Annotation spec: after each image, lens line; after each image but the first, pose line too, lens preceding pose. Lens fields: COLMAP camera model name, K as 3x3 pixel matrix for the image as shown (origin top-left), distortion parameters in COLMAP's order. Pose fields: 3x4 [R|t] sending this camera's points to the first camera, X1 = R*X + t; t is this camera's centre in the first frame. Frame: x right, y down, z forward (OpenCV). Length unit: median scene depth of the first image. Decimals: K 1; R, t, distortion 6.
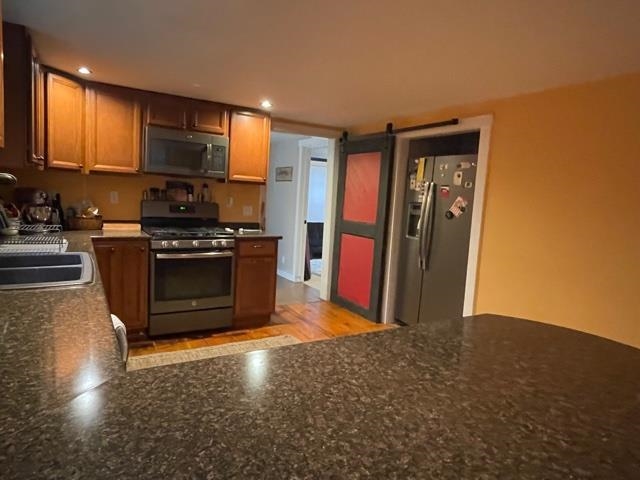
lens RADIAL K [[404.6, 0, 320.0], [0, 404.6, 240.0], [0, 0, 1]] dist [0.003733, 0.000638]
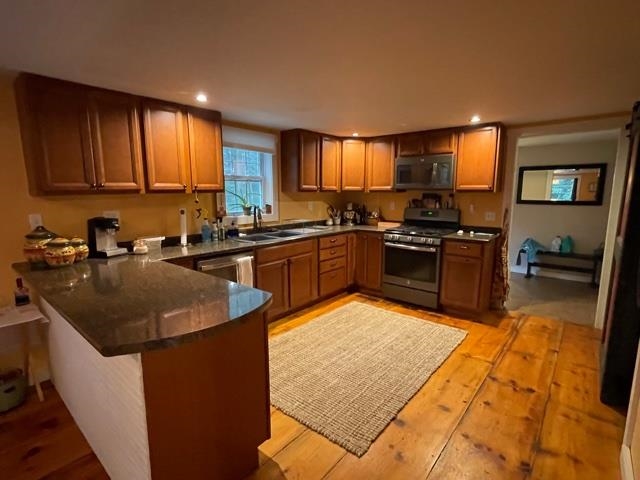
lens RADIAL K [[329.9, 0, 320.0], [0, 329.9, 240.0], [0, 0, 1]] dist [0.001484, -0.000015]
pose [[0.313709, 0.081938, -0.945977, 0.618199], [-0.089912, 0.994356, 0.056311, -0.021152], [0.945253, 0.067390, 0.319306, 0.337487]]
